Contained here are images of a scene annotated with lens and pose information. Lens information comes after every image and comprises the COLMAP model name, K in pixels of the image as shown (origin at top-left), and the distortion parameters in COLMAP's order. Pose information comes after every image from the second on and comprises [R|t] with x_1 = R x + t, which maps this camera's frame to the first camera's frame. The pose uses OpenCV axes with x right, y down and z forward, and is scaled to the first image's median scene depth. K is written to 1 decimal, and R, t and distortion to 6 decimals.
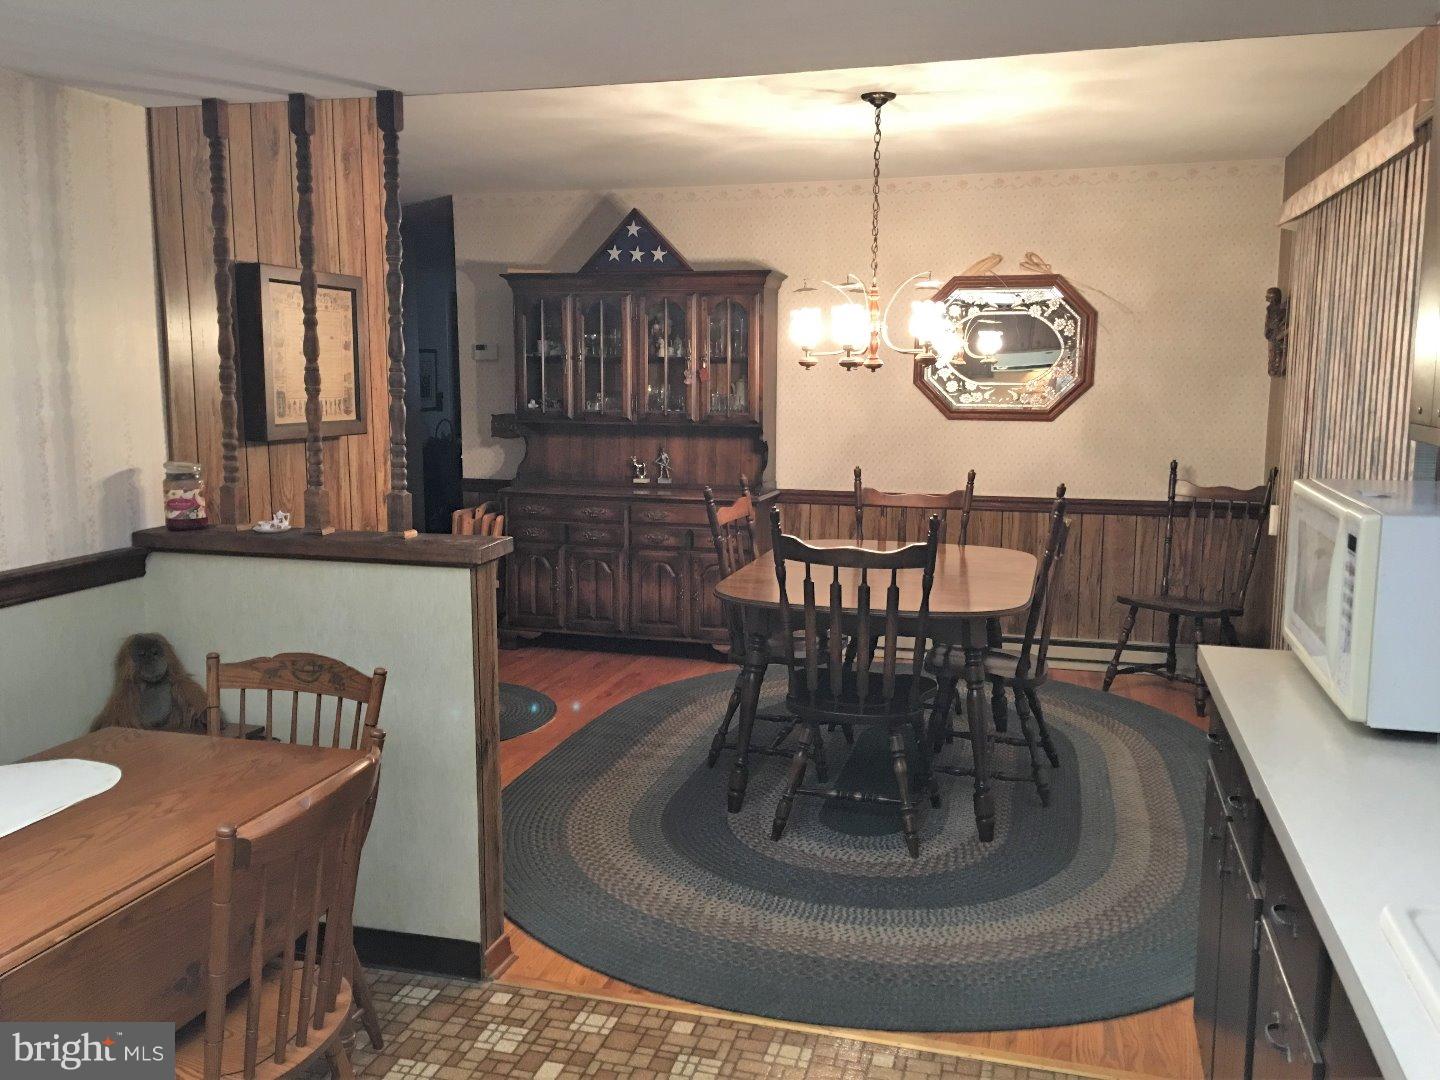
lens RADIAL K [[1215.7, 0, 711.4], [0, 1215.7, 537.2], [0, 0, 1]] dist [0.069366, -0.069327]
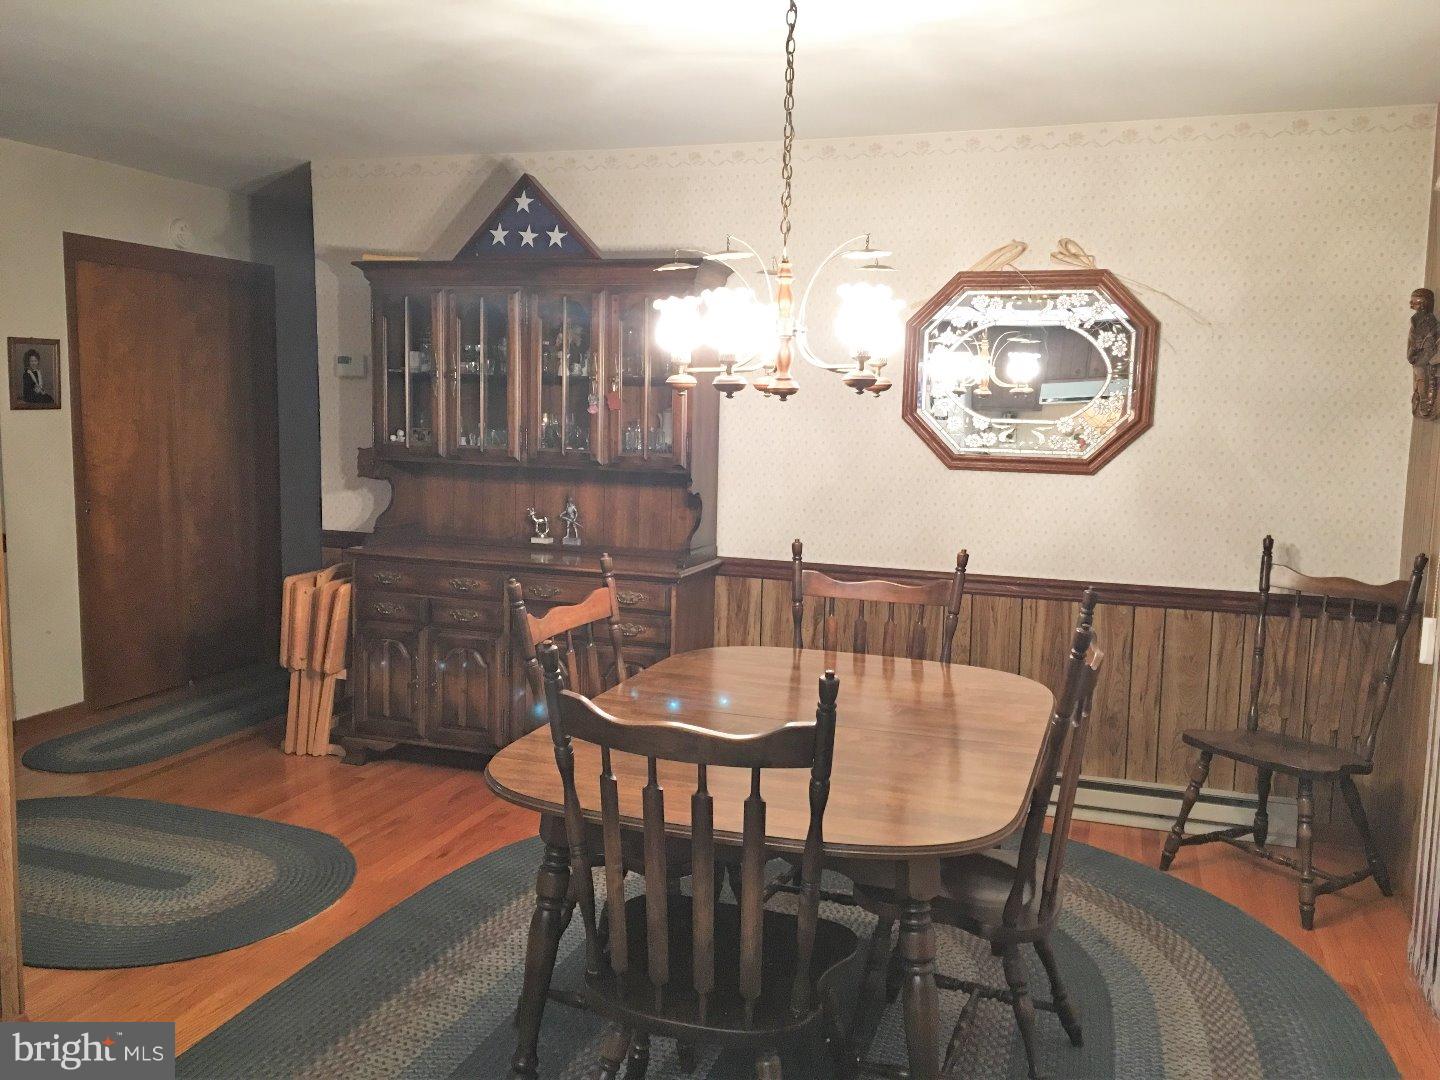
lens RADIAL K [[1215.7, 0, 724.1], [0, 1215.7, 537.1], [0, 0, 1]] dist [0.069366, -0.069327]
pose [[0.998819, 0.022689, -0.042957, 0.093817], [-0.023641, 0.999483, -0.021784, -0.037625], [0.042441, 0.022774, 0.998839, 0.275860]]
